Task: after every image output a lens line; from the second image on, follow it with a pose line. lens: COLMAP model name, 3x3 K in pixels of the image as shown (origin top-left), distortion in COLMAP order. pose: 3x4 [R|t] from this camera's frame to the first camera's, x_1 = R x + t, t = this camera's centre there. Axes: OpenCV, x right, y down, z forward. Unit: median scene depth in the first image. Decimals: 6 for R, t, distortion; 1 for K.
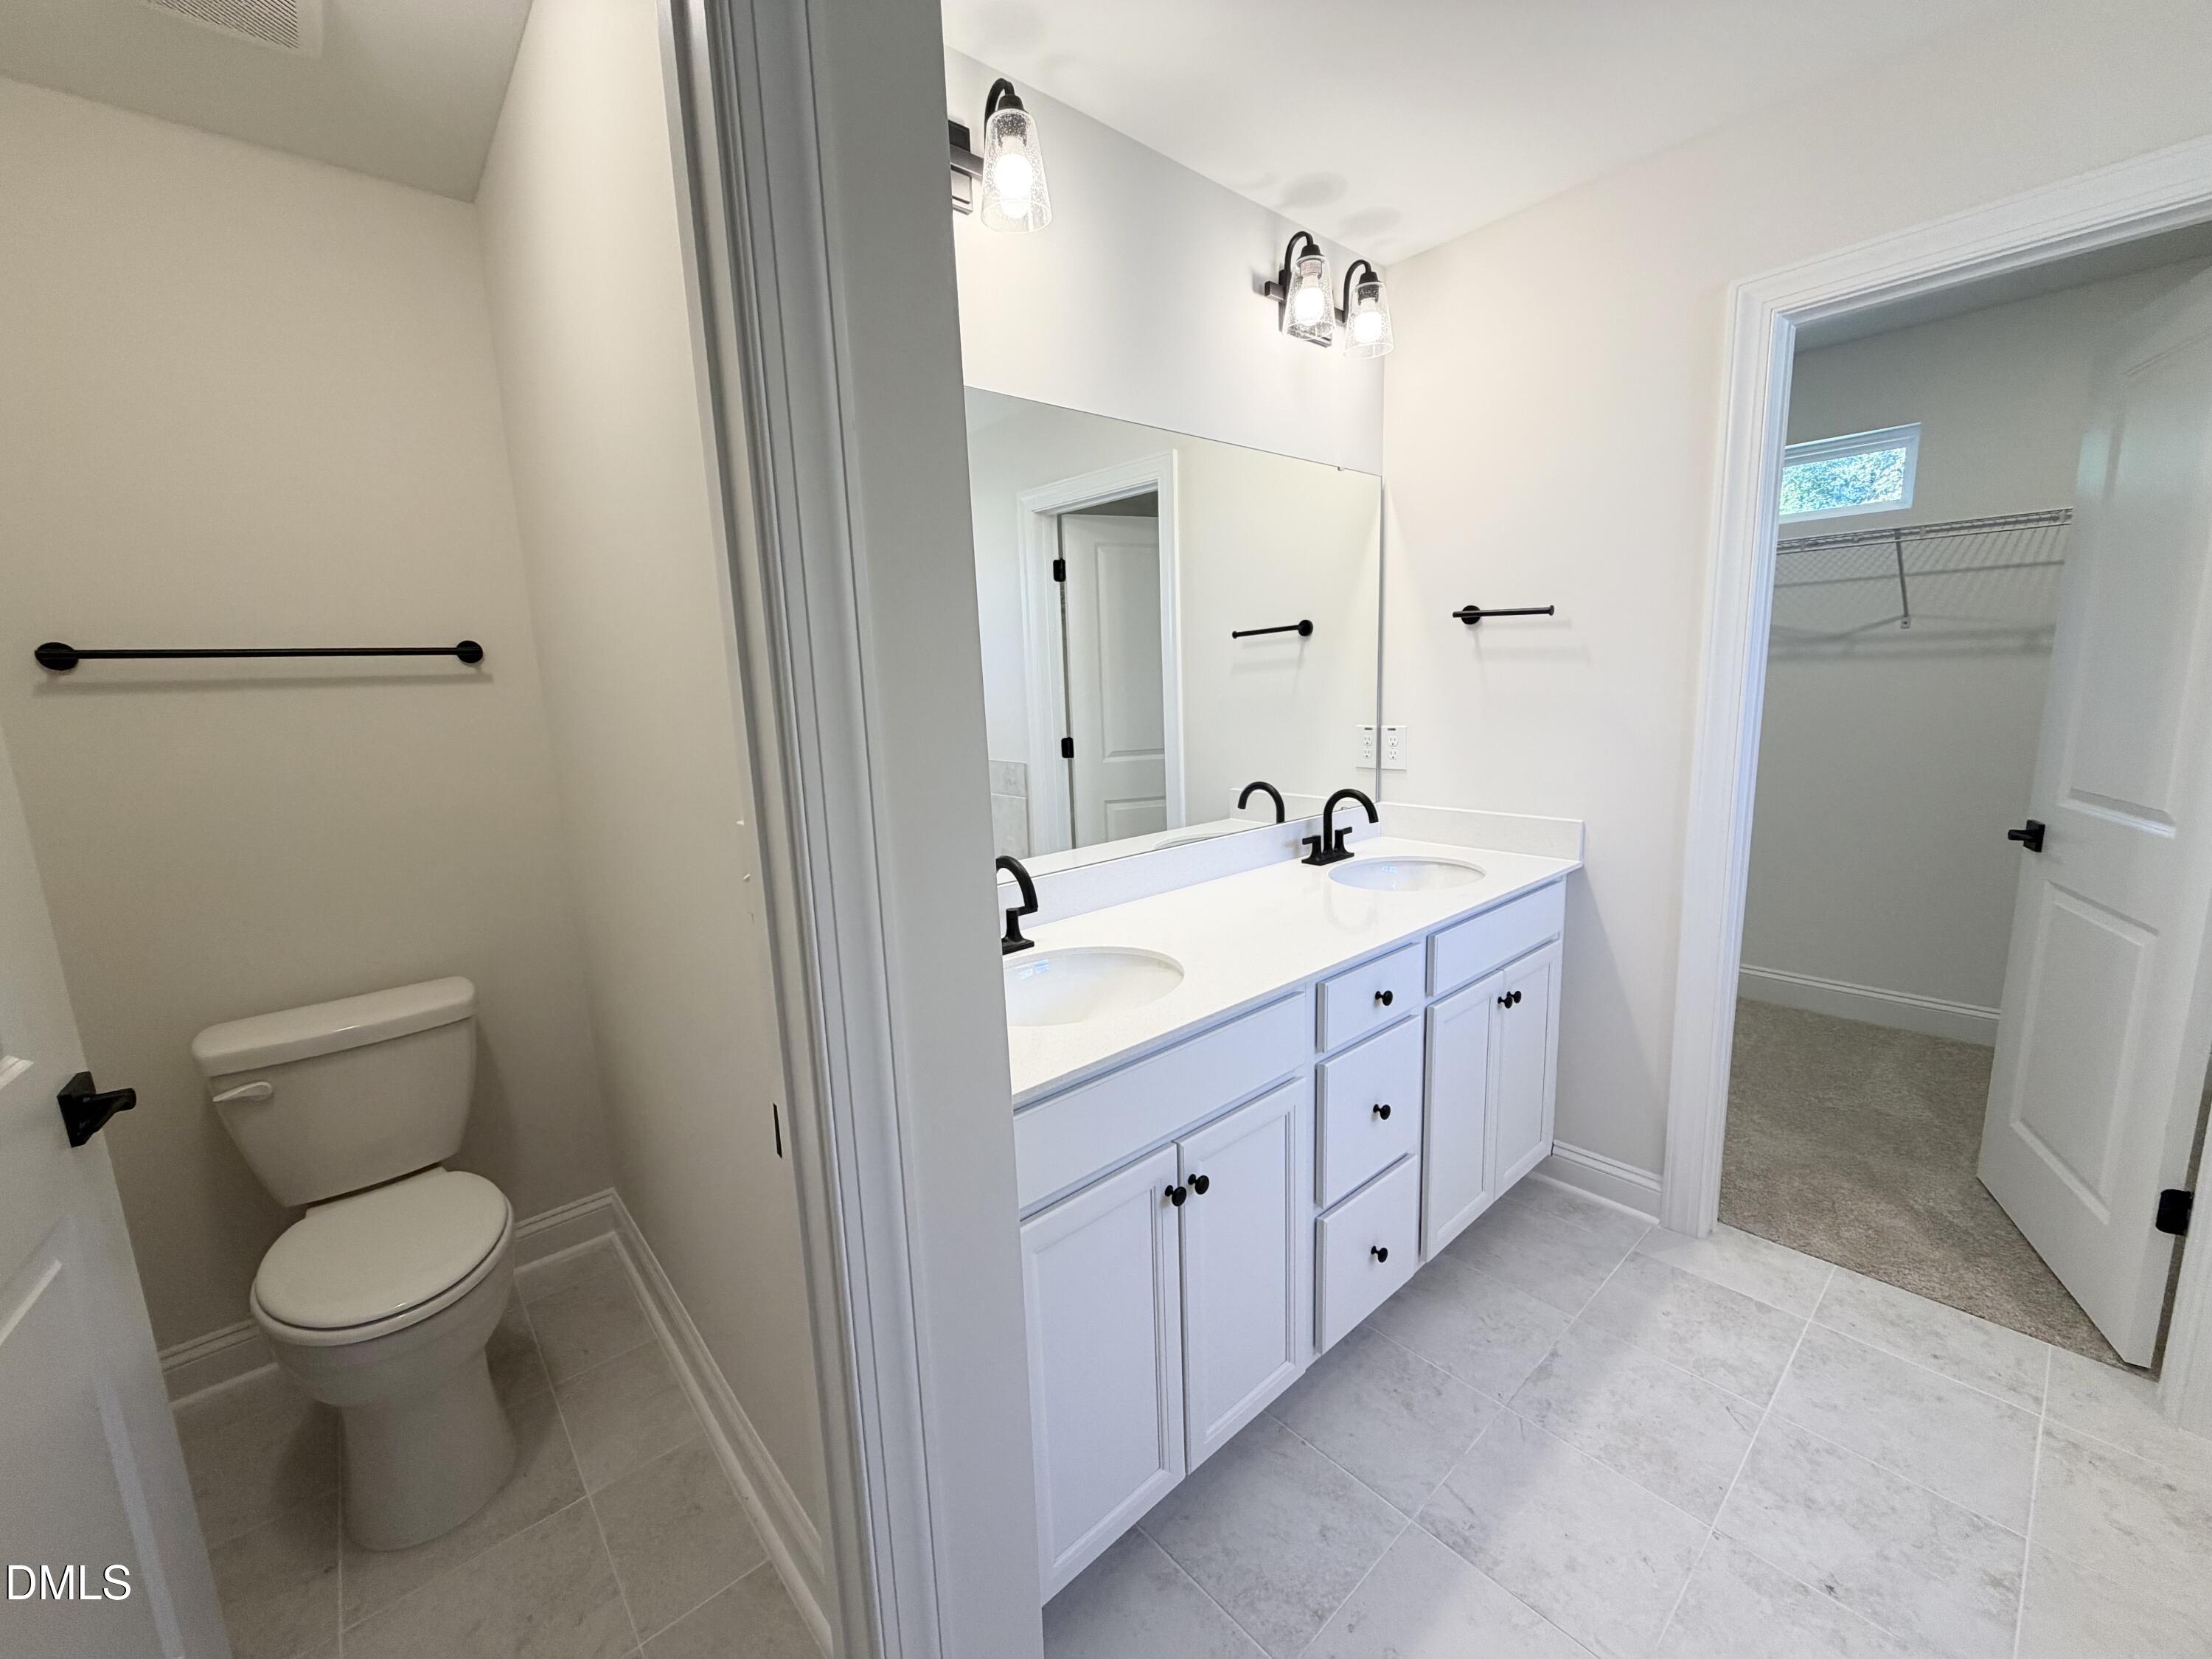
lens RADIAL K [[880.3, 0, 1091.9], [0, 880.3, 824.0], [0, 0, 1]] dist [-0.000397, -0.000026]
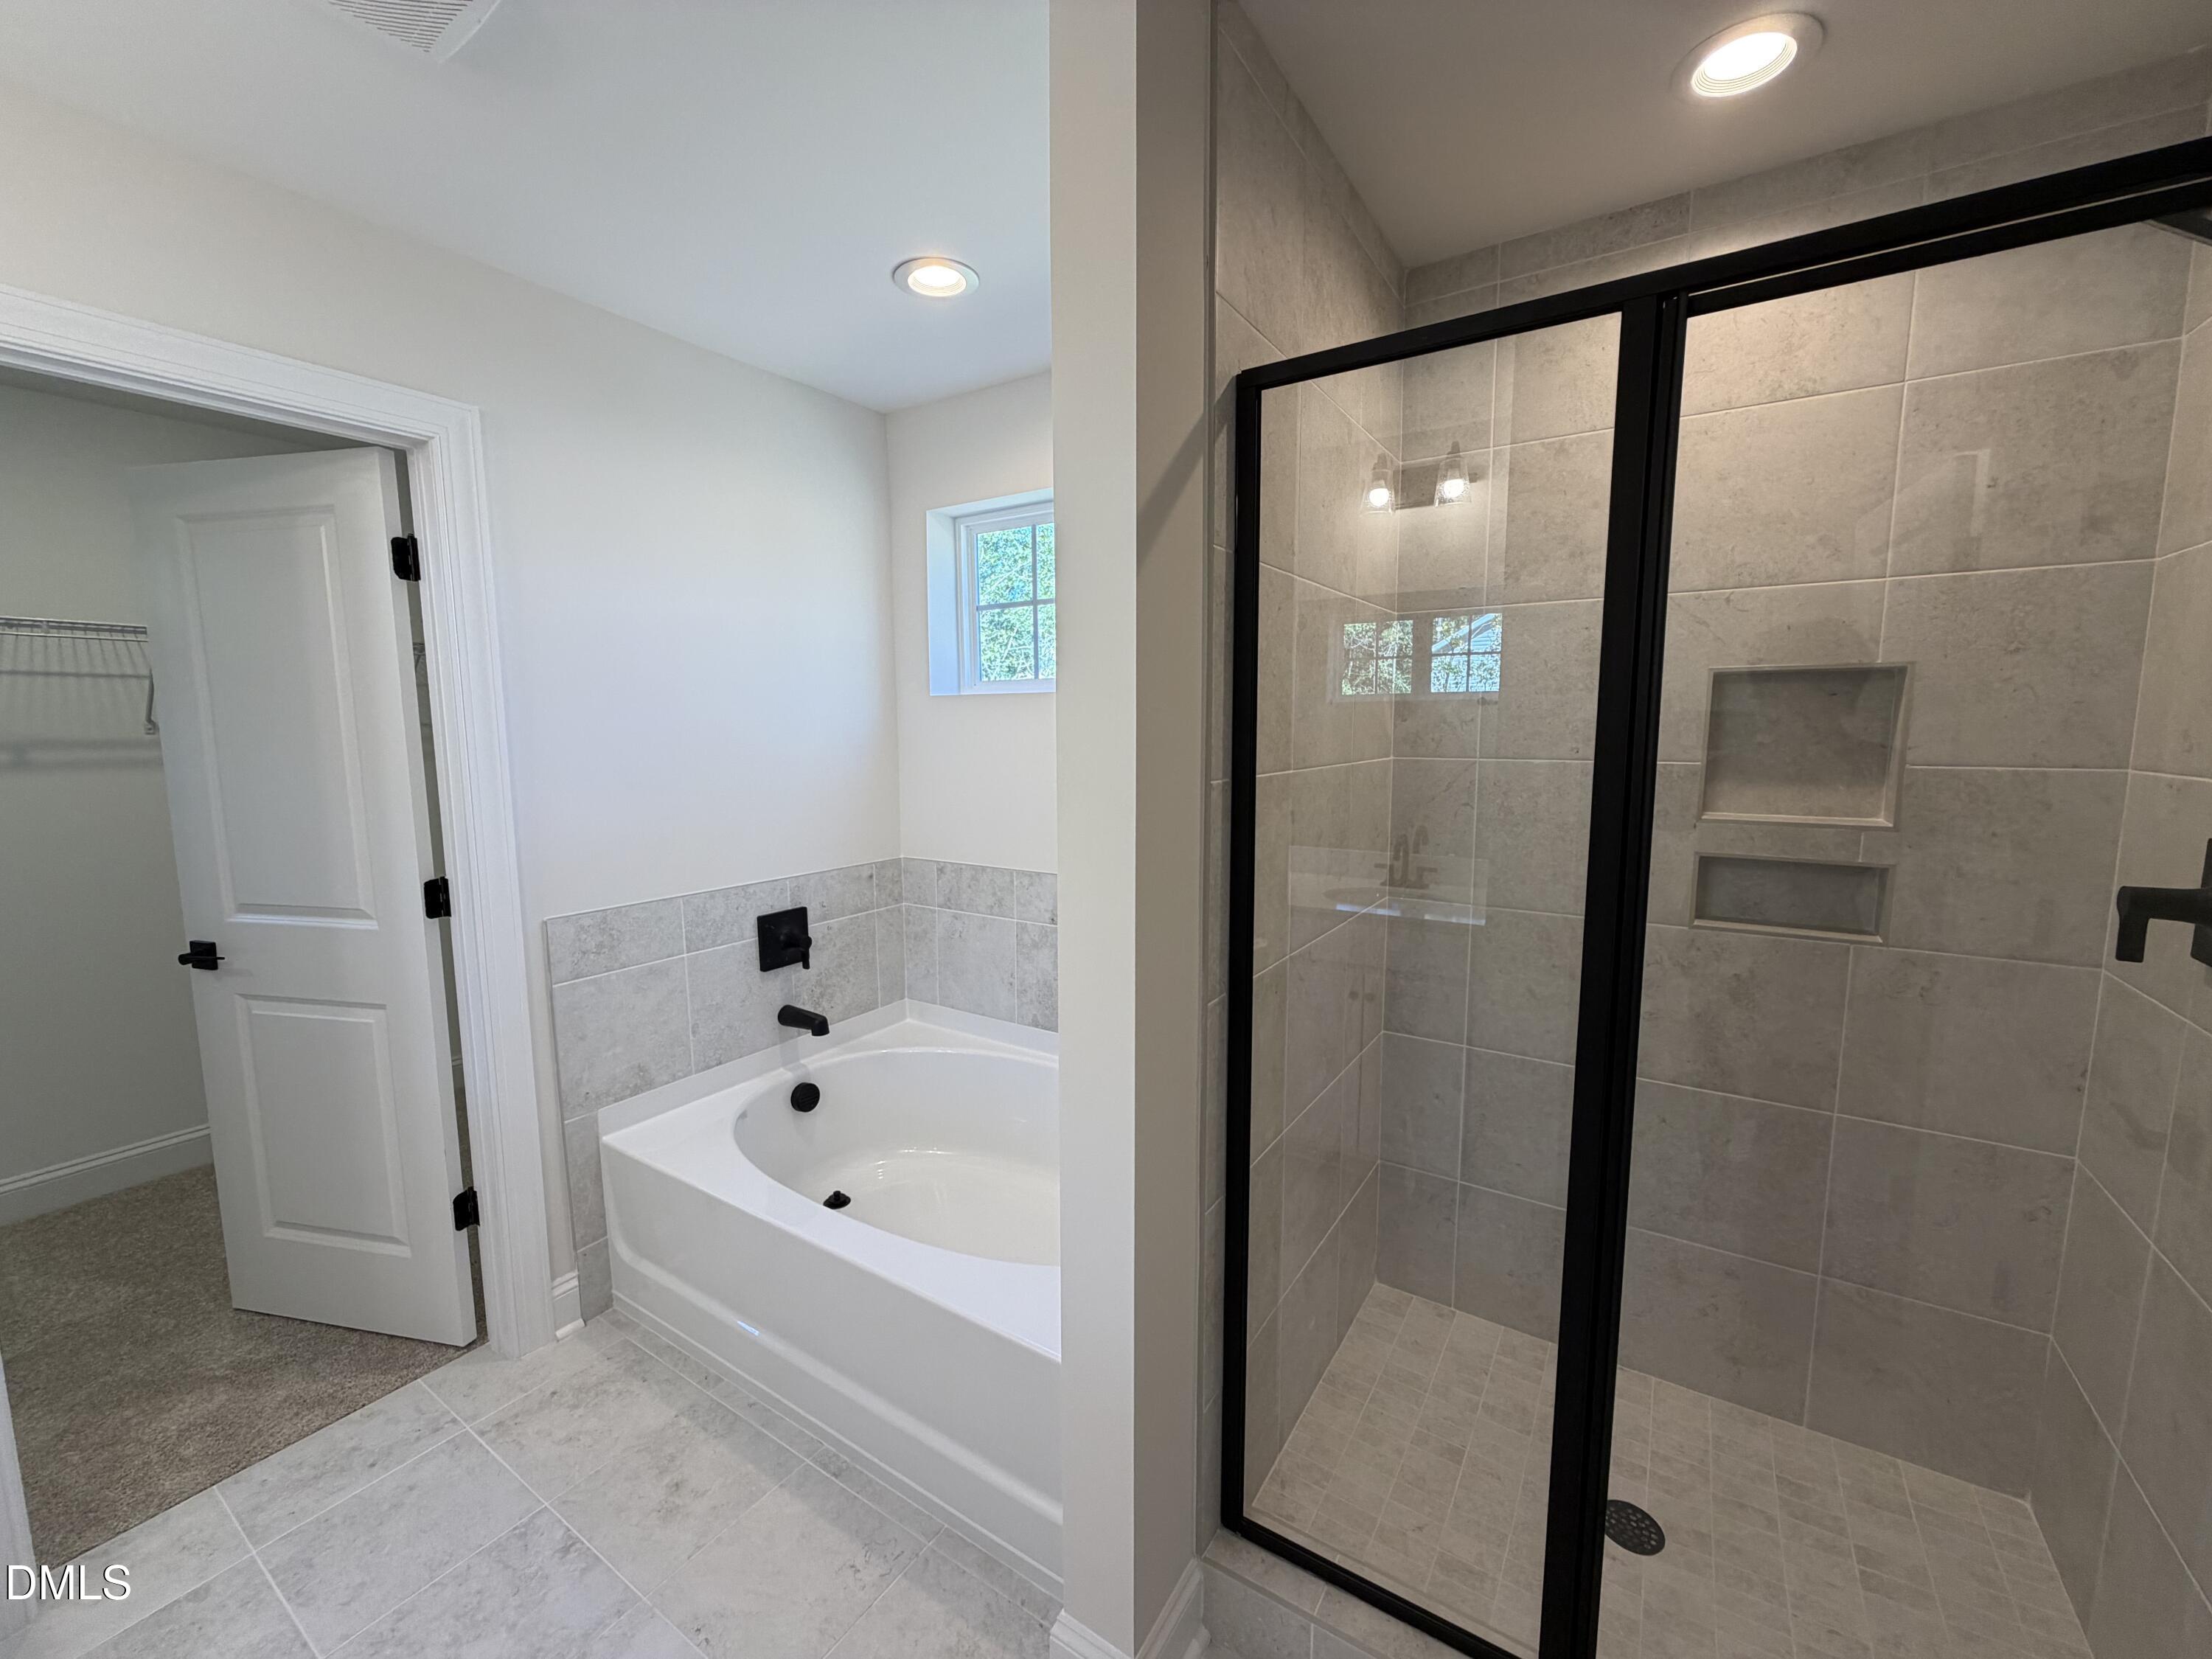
lens RADIAL K [[880.3, 0, 1102.4], [0, 880.3, 828.4], [0, 0, 1]] dist [-0.000397, -0.000026]
pose [[-0.283676, -0.073643, 0.956088, -0.159493], [0.170837, 0.977215, 0.125959, -0.078255], [-0.943580, 0.199066, -0.264631, 0.270560]]
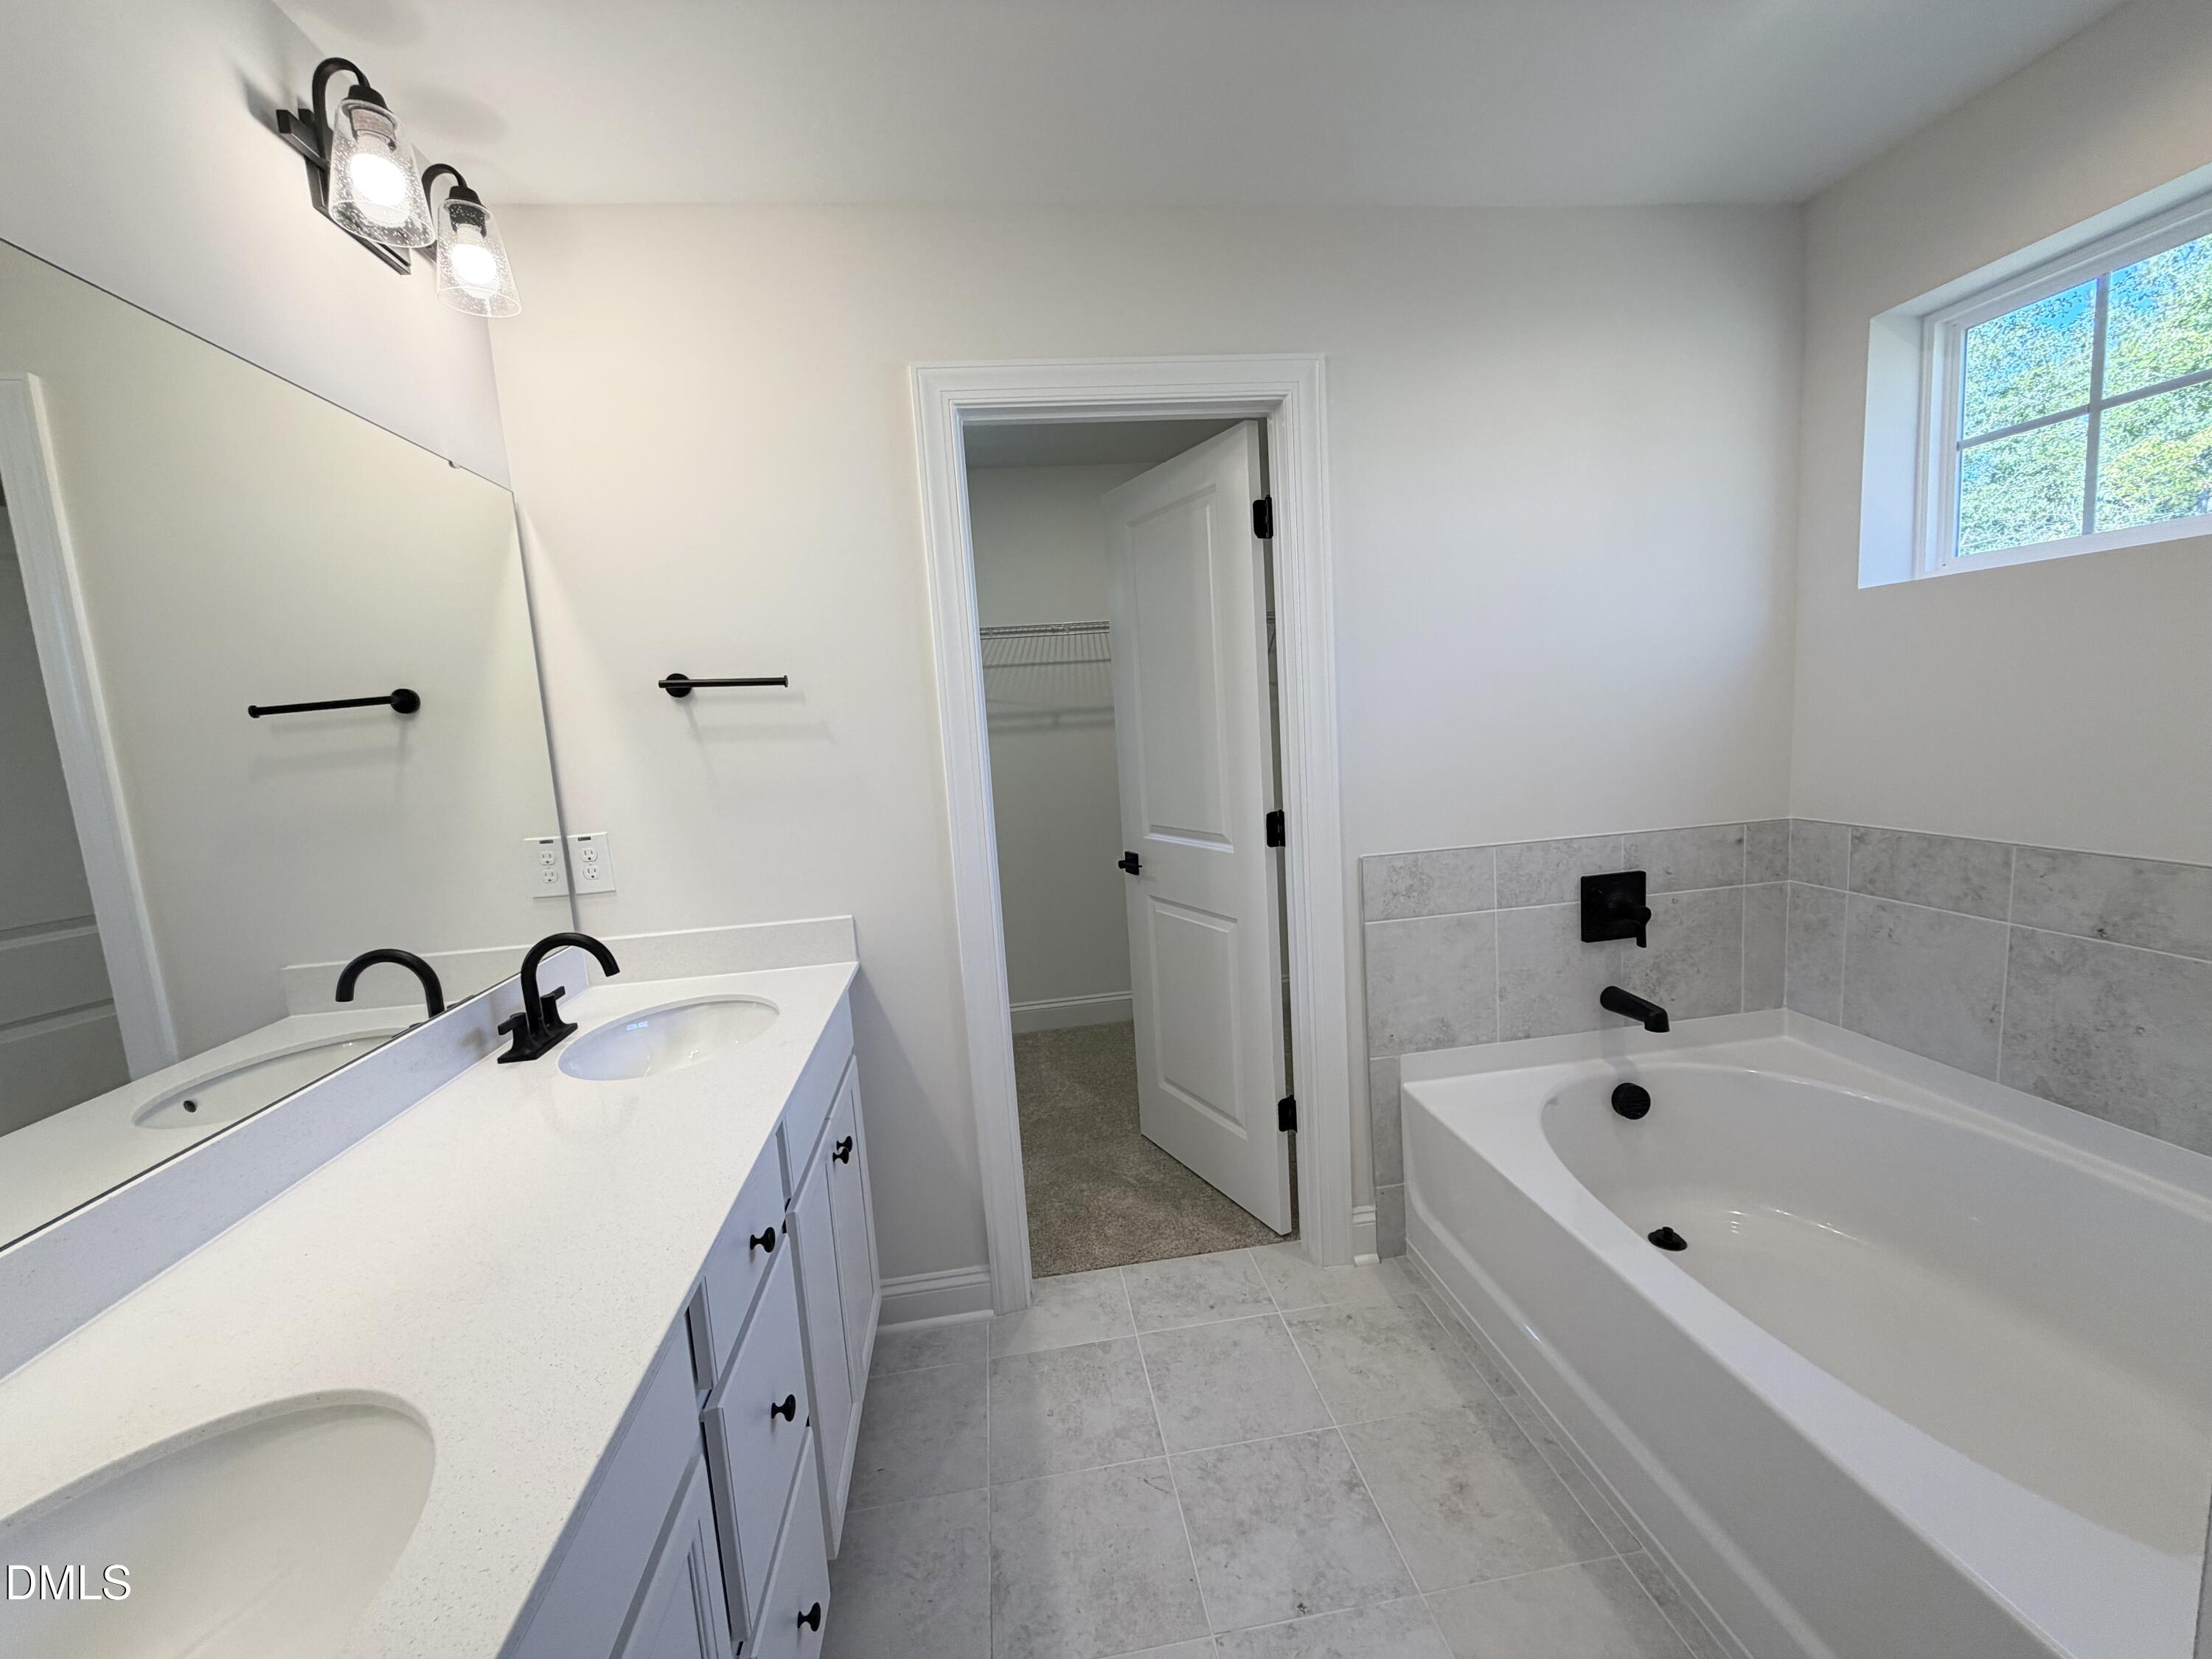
lens RADIAL K [[880.3, 0, 1097.7], [0, 880.3, 826.6], [0, 0, 1]] dist [-0.000397, -0.000026]
pose [[0.546710, -0.102146, 0.831068, -0.037659], [0.181829, 0.983329, 0.001246, -0.050601], [-0.817341, 0.150431, 0.556169, 0.302767]]
